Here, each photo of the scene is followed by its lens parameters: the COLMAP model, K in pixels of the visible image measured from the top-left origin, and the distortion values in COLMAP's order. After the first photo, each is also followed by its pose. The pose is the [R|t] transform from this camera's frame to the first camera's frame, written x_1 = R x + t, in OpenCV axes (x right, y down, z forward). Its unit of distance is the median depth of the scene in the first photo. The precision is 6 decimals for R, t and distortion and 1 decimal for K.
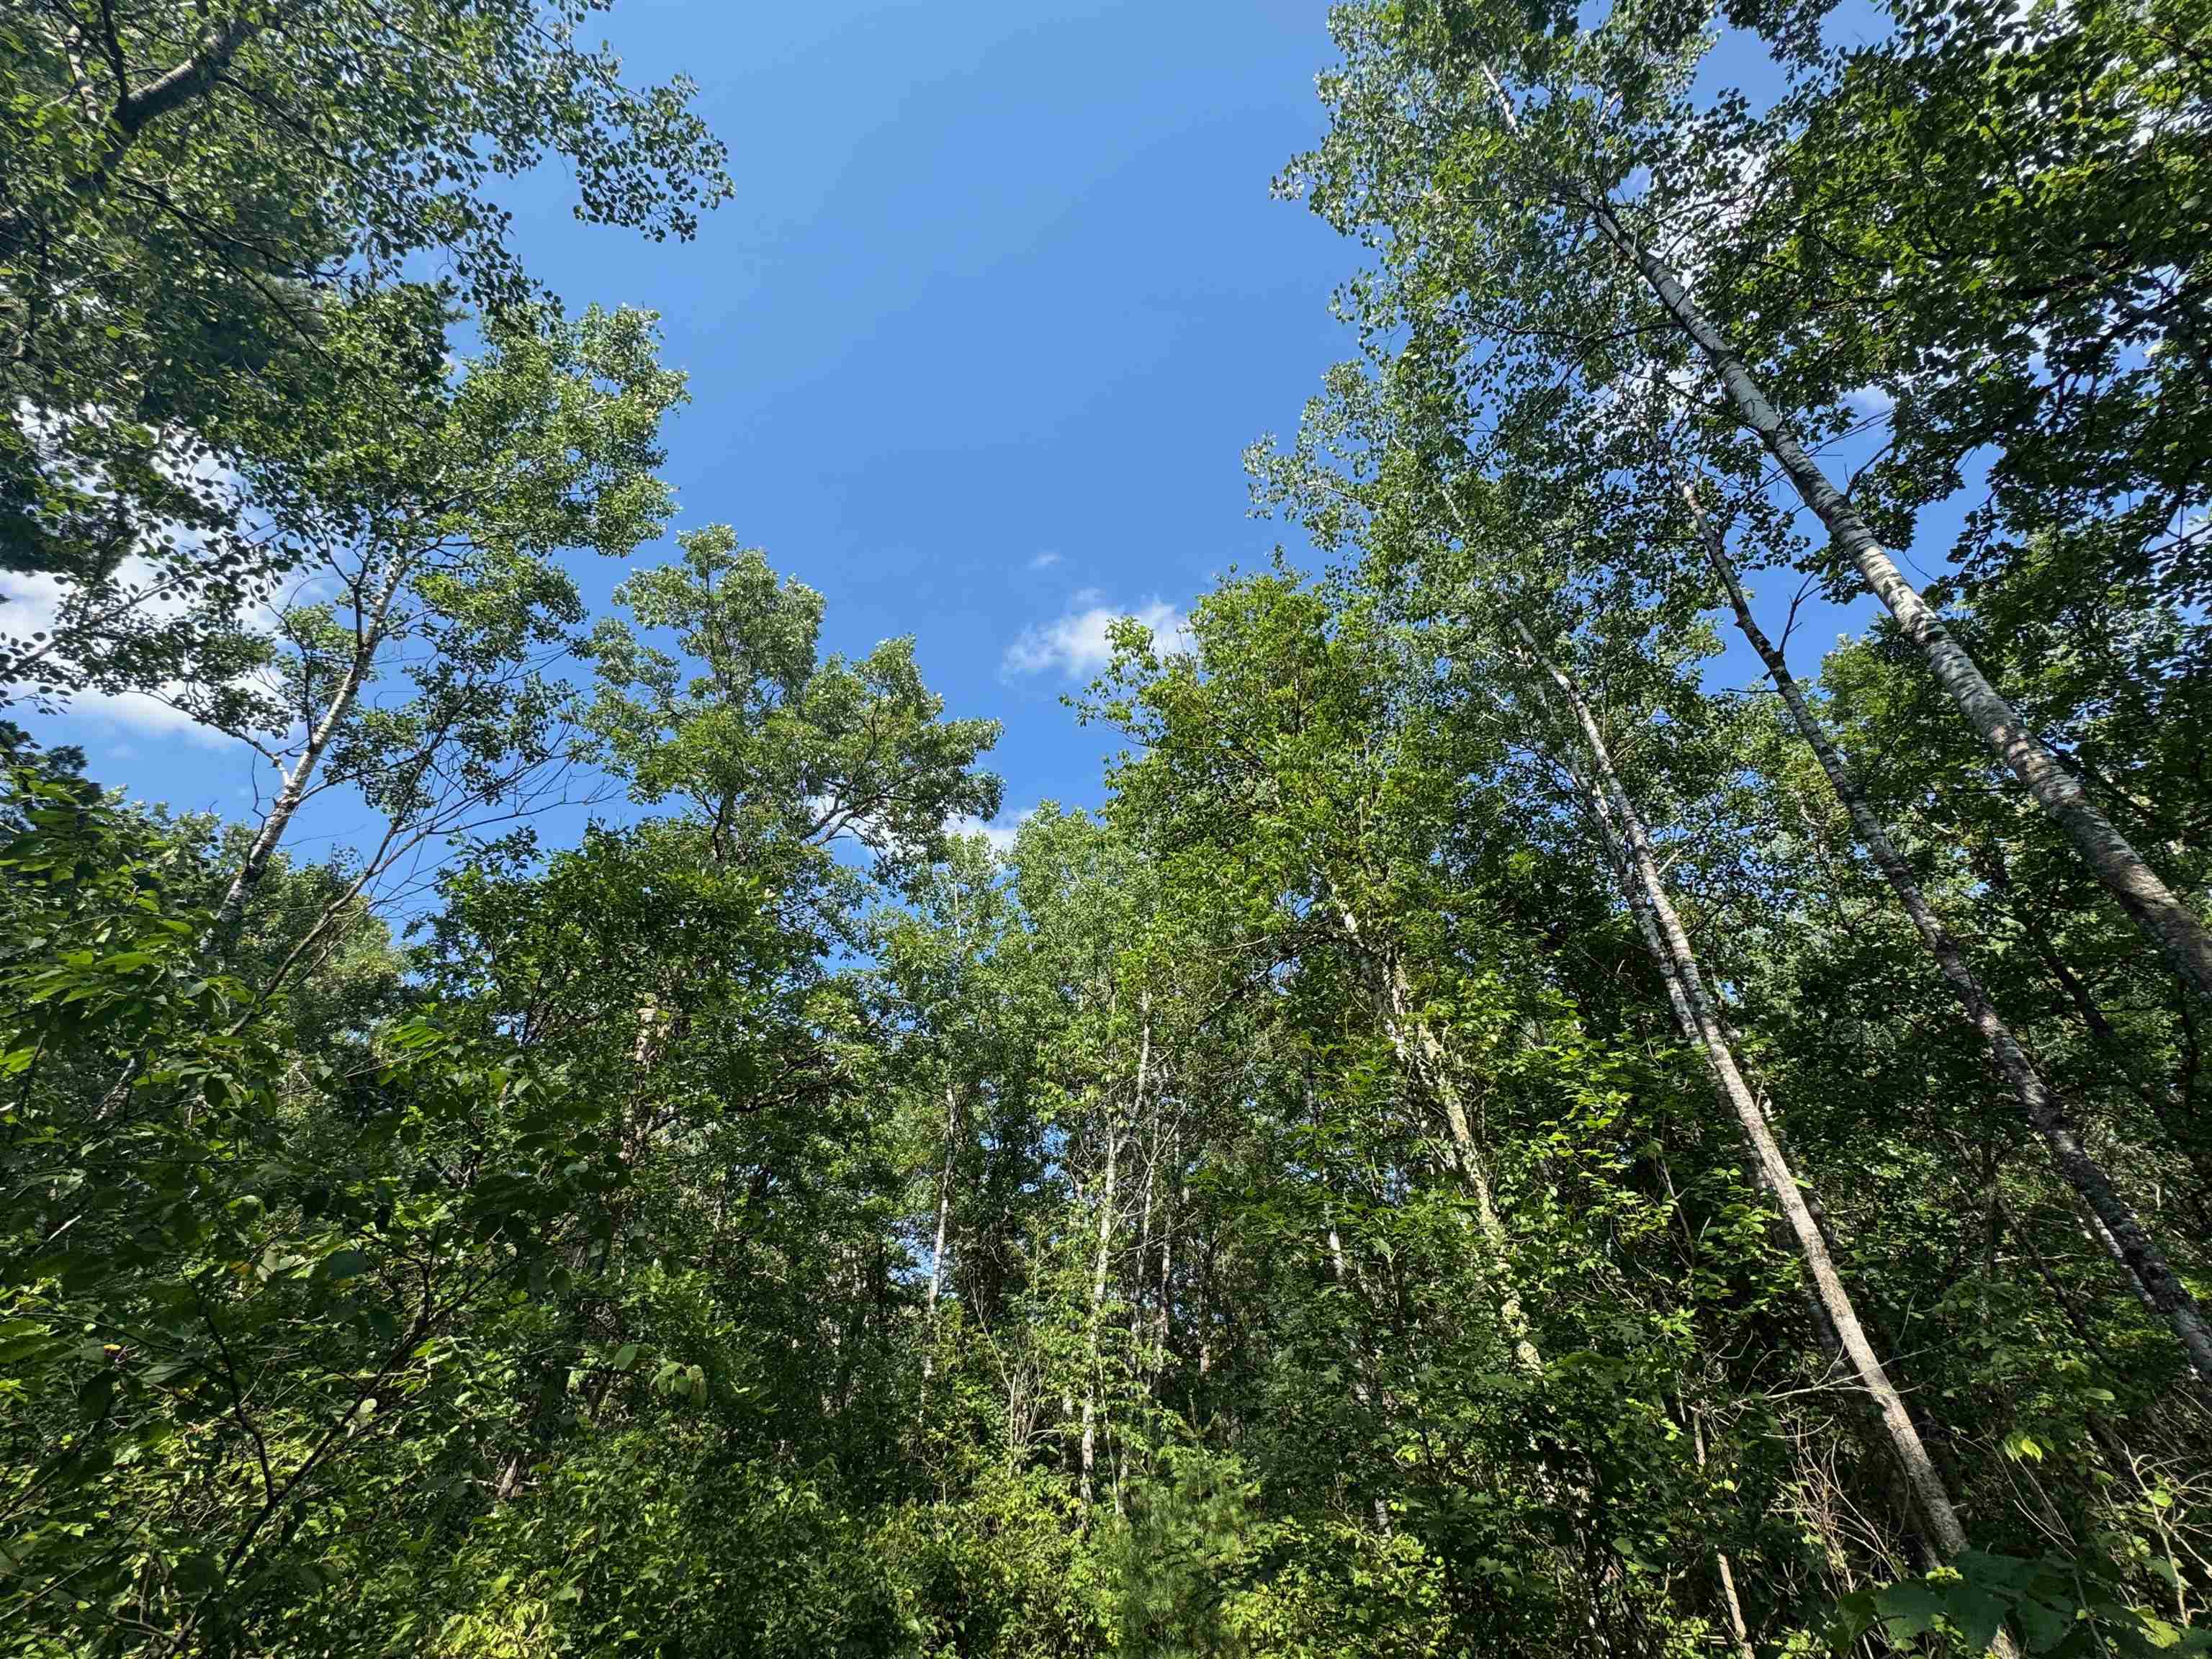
lens RADIAL K [[880.4, 0, 1103.8], [0, 880.4, 838.3], [0, 0, 1]] dist [-0.000644, -0.004728]
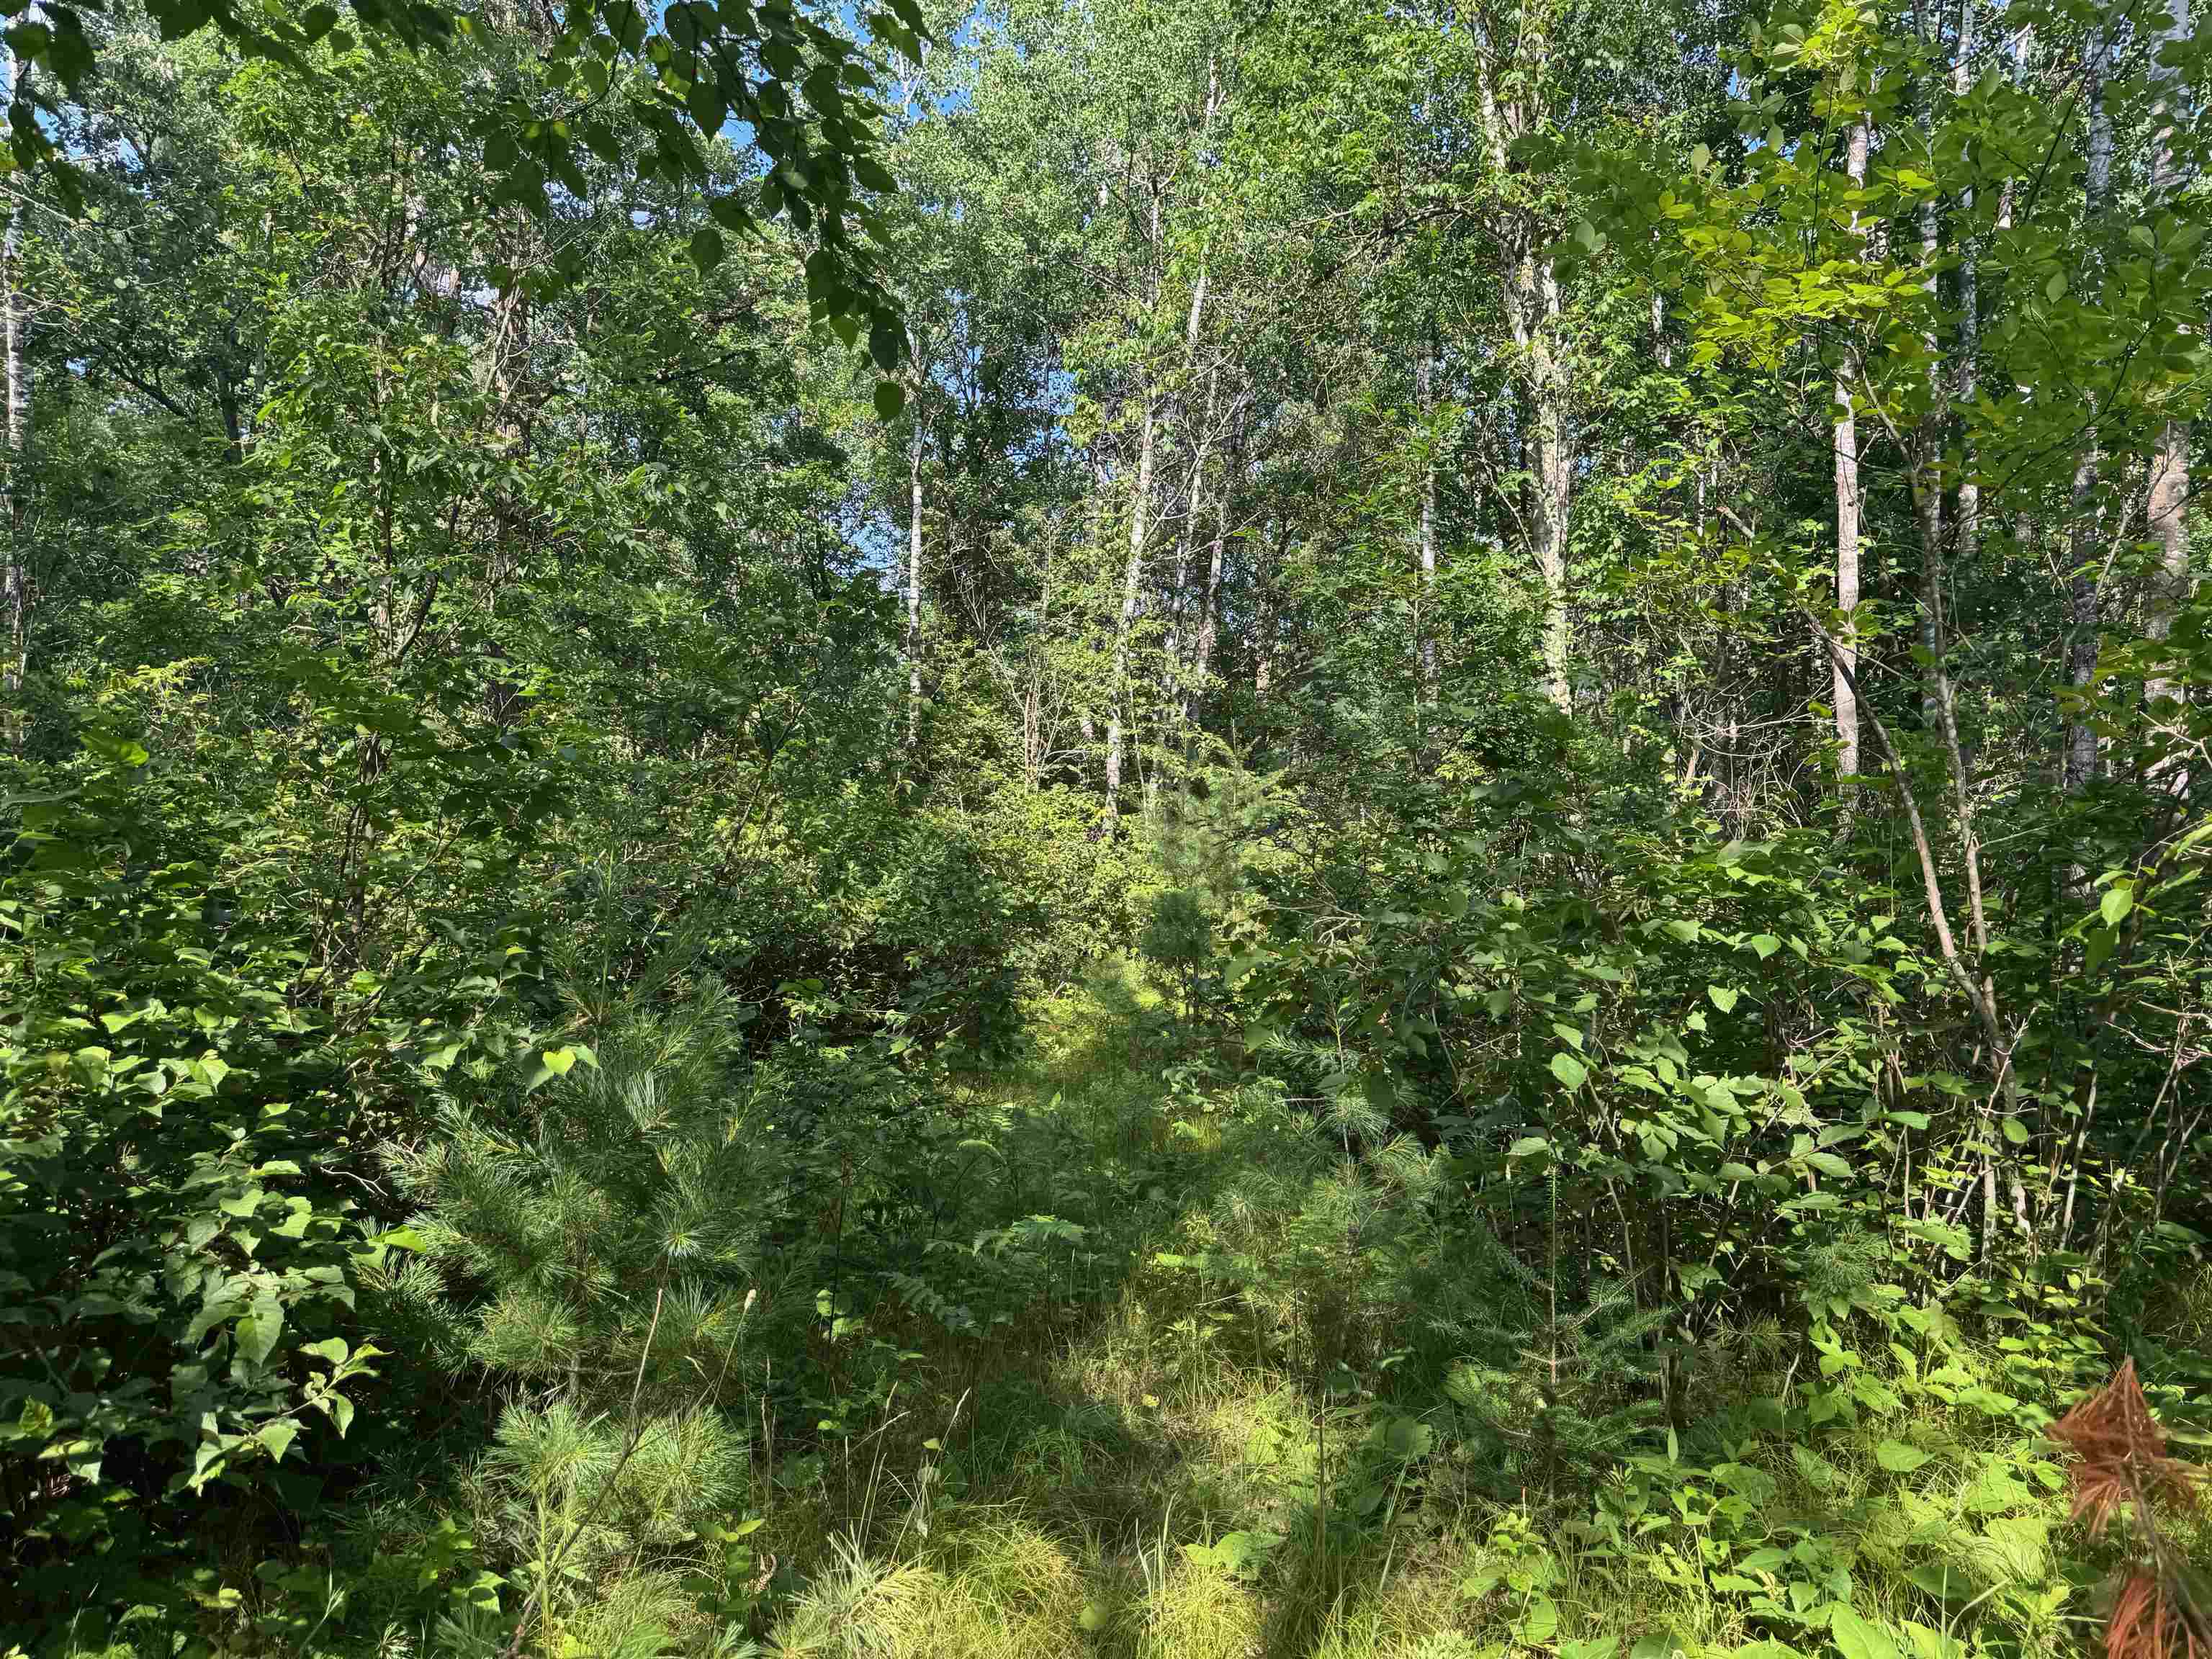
lens RADIAL K [[1579.6, 0, 1106.0], [0, 1579.6, 829.5], [0, 0, 1]] dist [0.012272, -0.011027]
pose [[0.999836, 0.017174, -0.005767, -0.018180], [-0.010389, 0.804326, 0.594097, -0.226257], [0.014842, -0.593939, 0.804373, -0.355487]]
